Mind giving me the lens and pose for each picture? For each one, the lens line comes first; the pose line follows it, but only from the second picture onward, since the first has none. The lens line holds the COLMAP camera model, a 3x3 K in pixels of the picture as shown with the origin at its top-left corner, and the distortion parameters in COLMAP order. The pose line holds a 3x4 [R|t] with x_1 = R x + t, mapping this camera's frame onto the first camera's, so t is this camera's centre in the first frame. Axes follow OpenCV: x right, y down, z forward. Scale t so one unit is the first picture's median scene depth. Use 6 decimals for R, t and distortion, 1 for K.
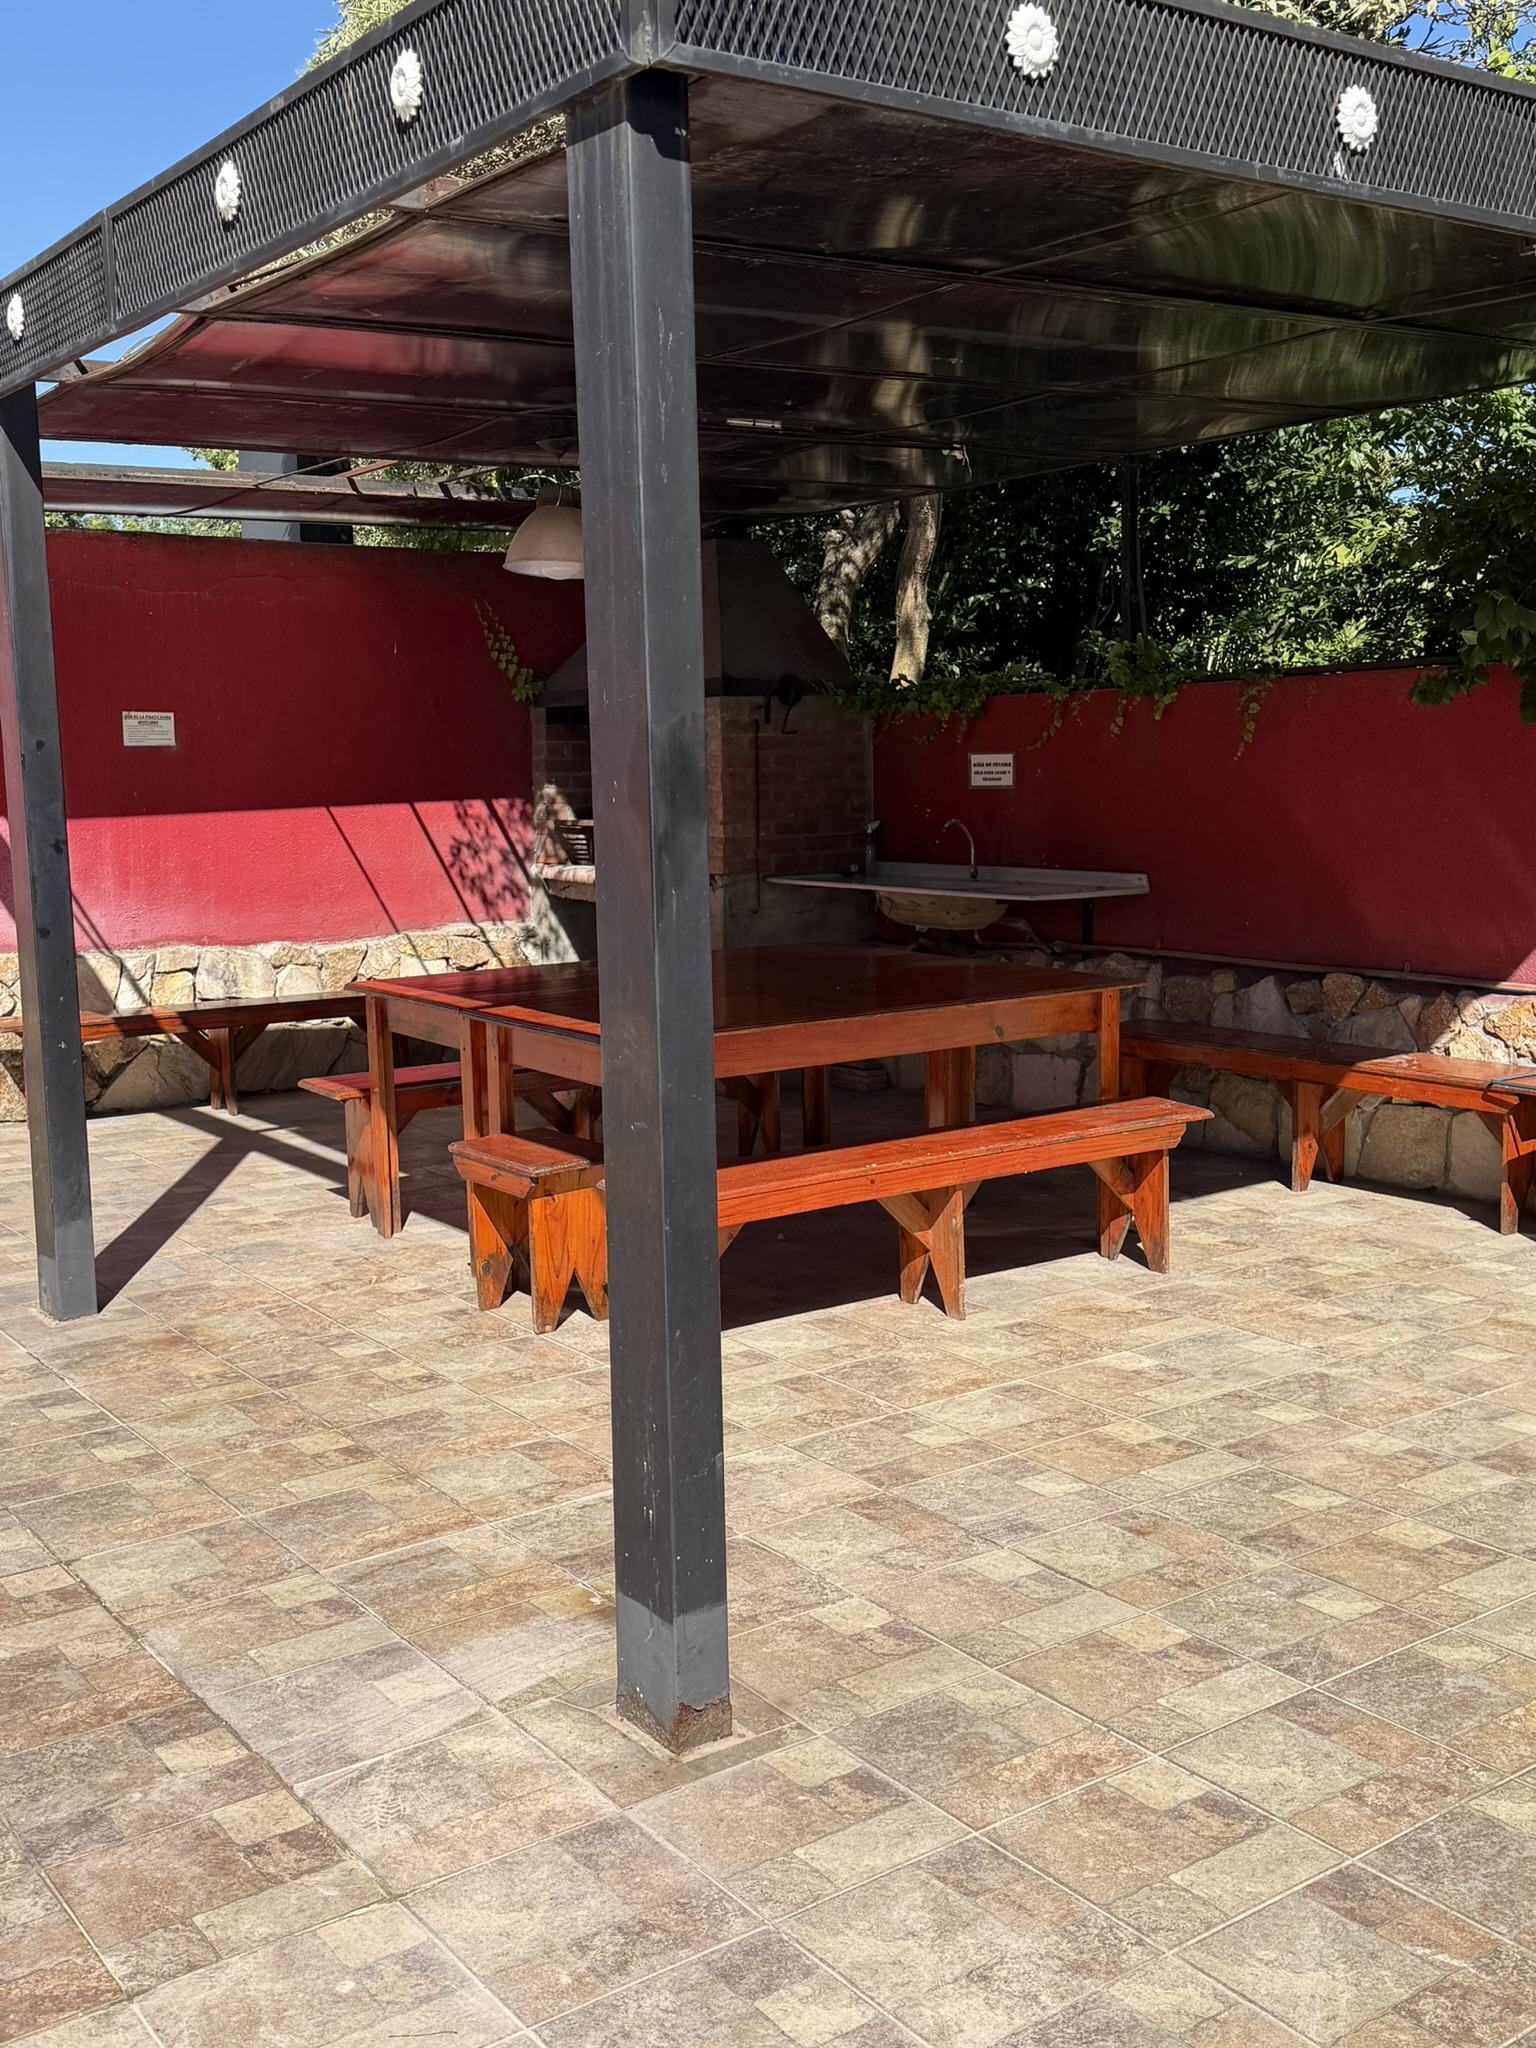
lens RADIAL K [[2026.5, 0, 761.5], [0, 2026.5, 1019.2], [0, 0, 1]] dist [0.095124, 0.000000]
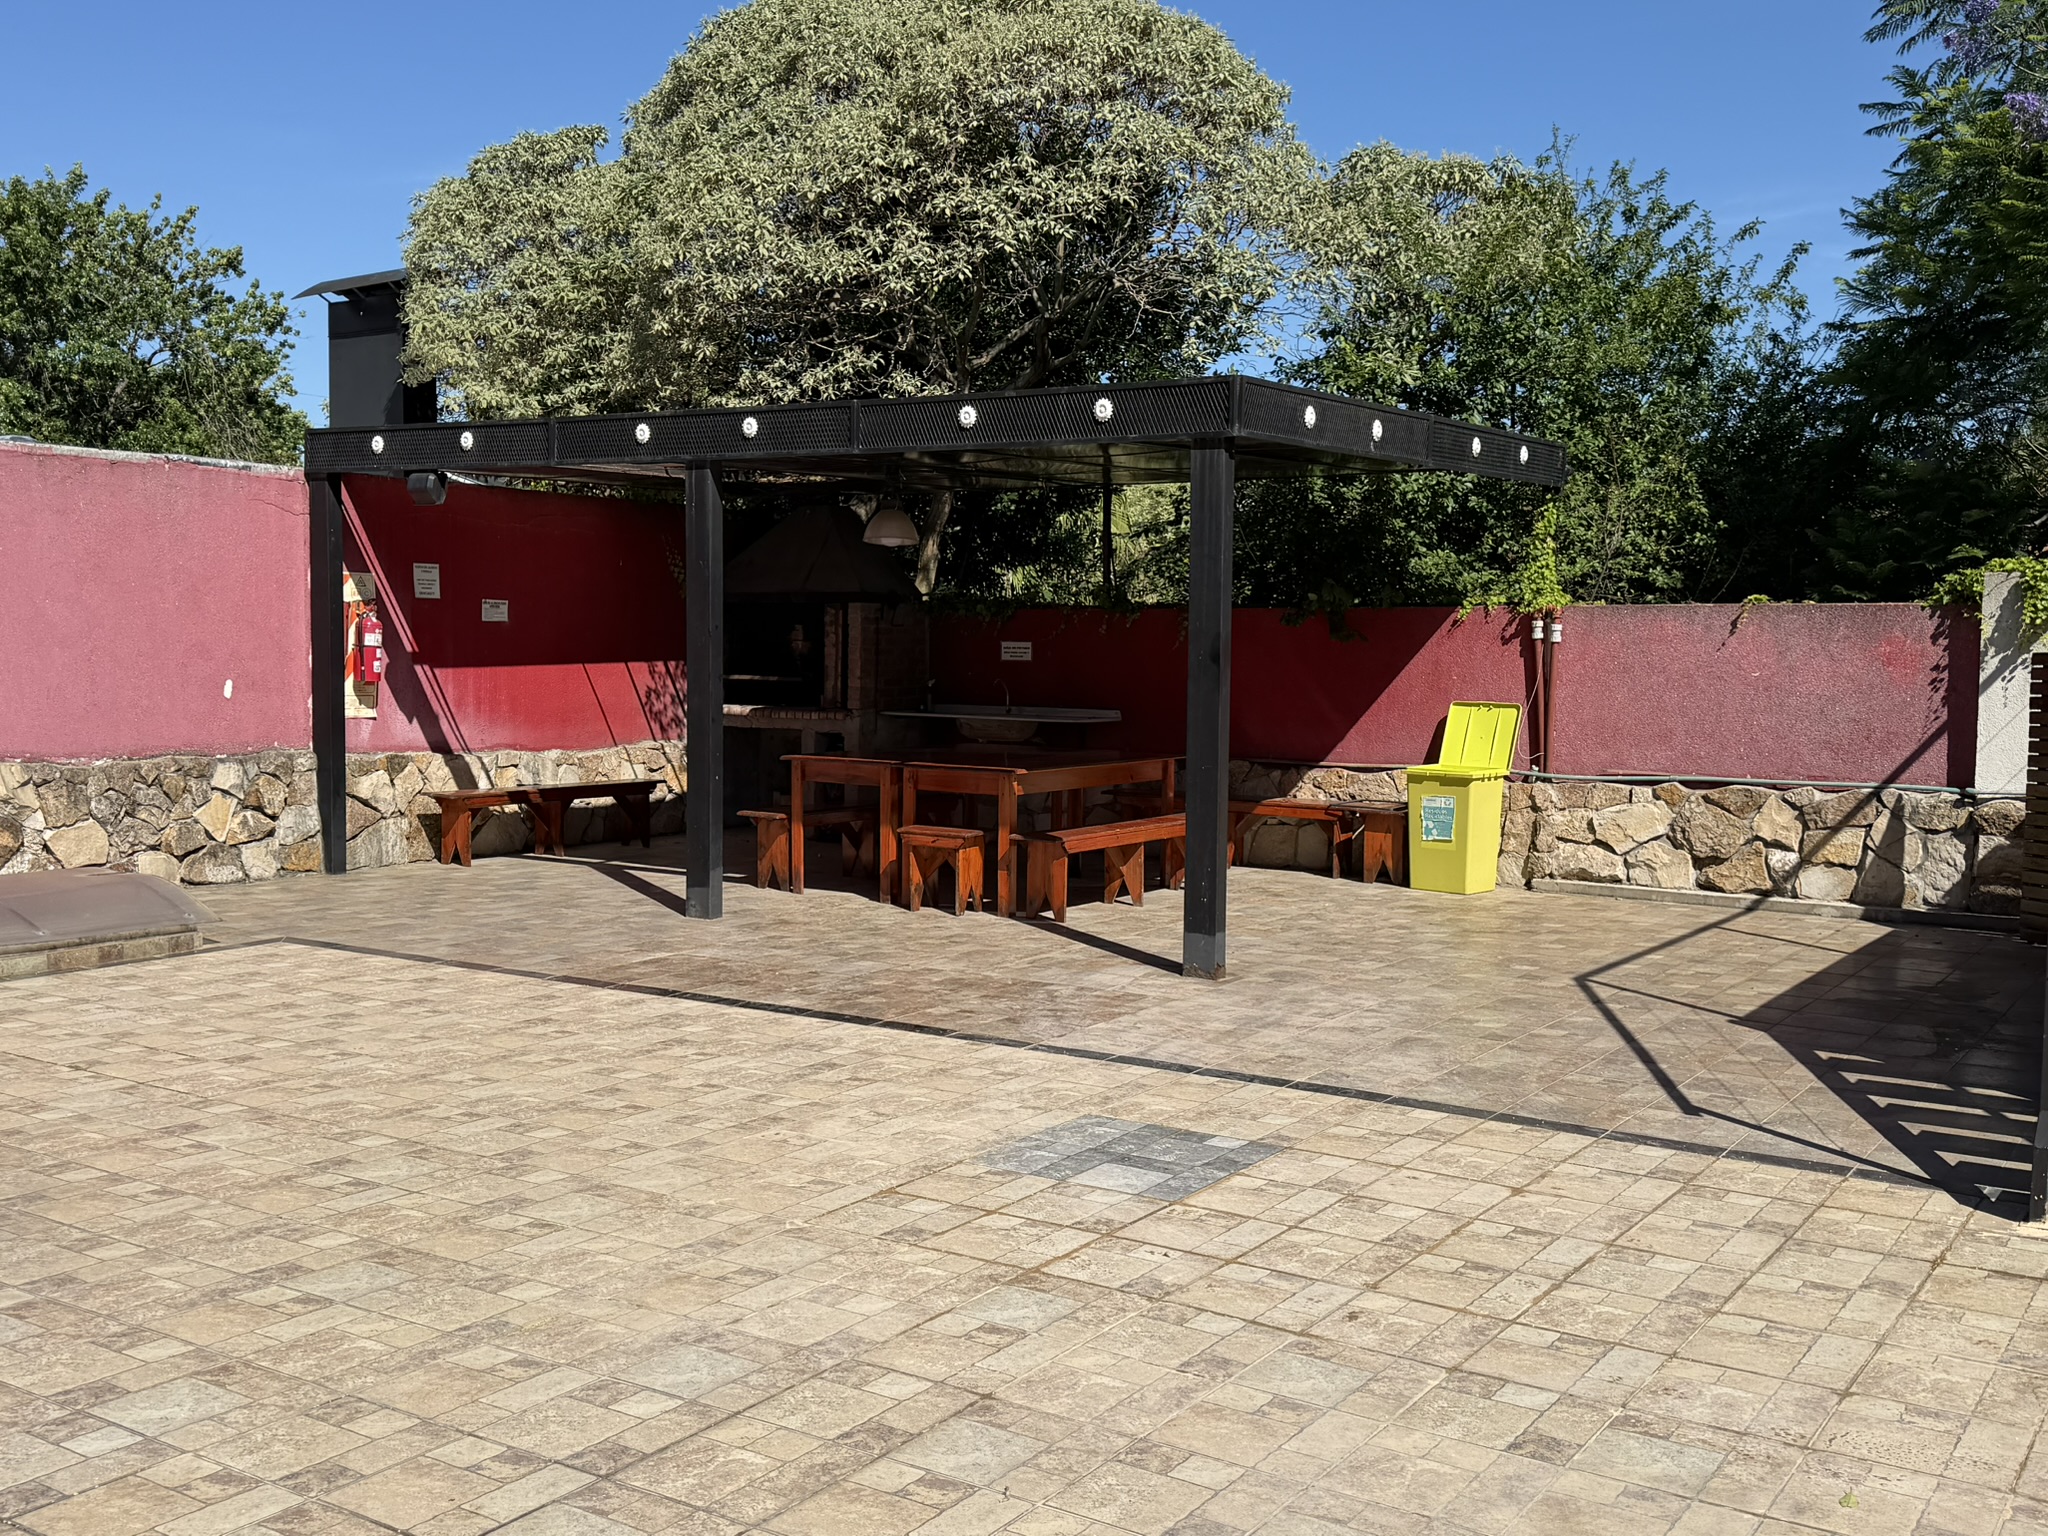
lens RADIAL K [[2026.5, 0, 1037.9], [0, 2026.5, 760.9], [0, 0, 1]] dist [0.095124, 0.000000]
pose [[0.933234, 0.008994, 0.359157, -0.455909], [0.017536, 0.997355, -0.070544, 0.086198], [-0.358841, 0.072132, 0.930607, -0.565272]]
